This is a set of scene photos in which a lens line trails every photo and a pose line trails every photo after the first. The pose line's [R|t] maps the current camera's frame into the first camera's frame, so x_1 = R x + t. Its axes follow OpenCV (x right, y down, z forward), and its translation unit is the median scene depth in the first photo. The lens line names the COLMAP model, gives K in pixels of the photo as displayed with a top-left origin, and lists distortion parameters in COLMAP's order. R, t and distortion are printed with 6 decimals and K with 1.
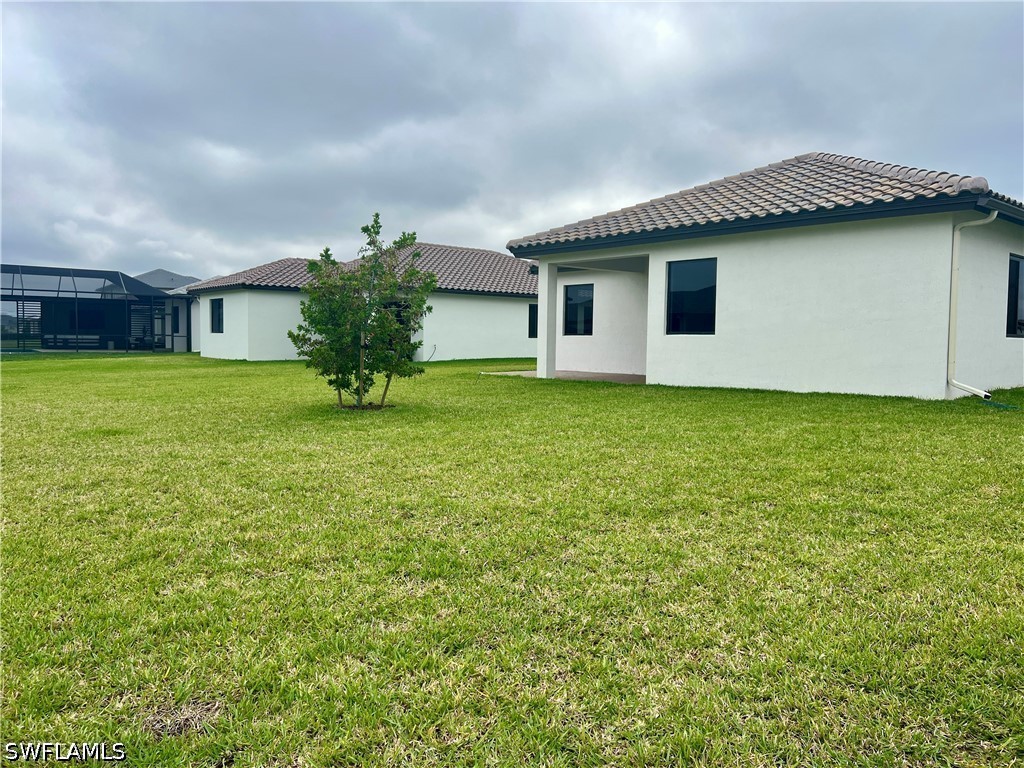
lens RADIAL K [[760.0, 0, 506.6], [0, 760.0, 381.2], [0, 0, 1]] dist [0.065598, -0.078571]
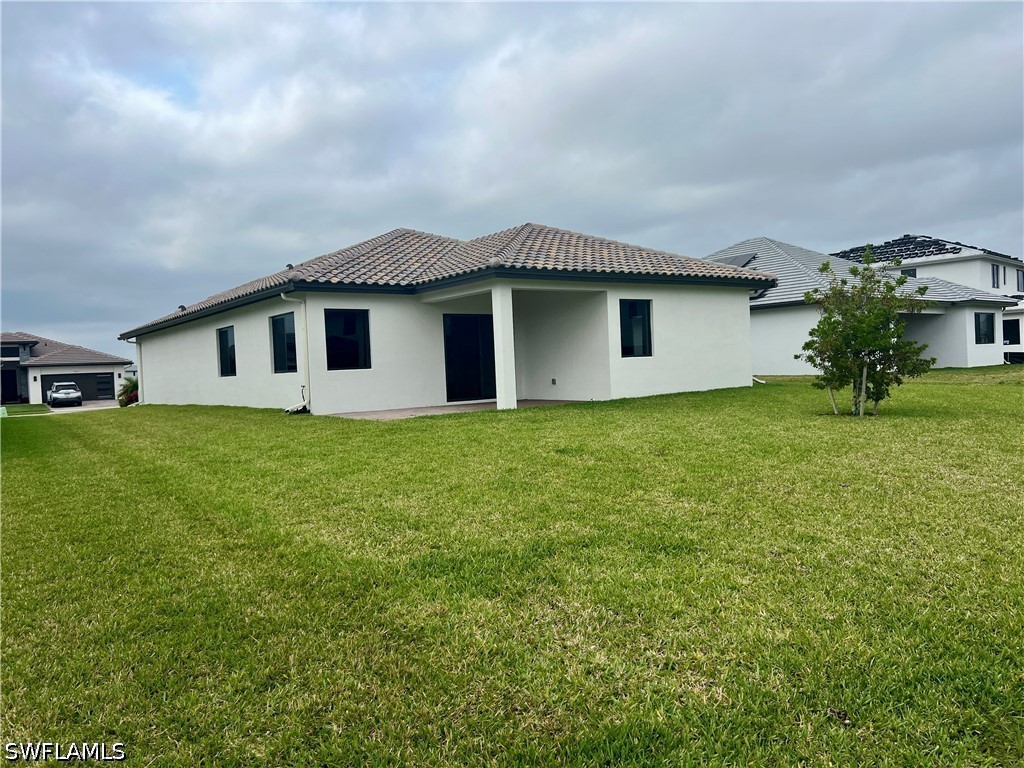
lens RADIAL K [[760.0, 0, 511.4], [0, 760.0, 369.8], [0, 0, 1]] dist [0.065598, -0.078571]
pose [[0.124306, -0.014350, 0.992140, -1.046763], [0.099915, 0.994994, 0.001873, -0.061375], [-0.987201, 0.098897, 0.125118, 1.032940]]
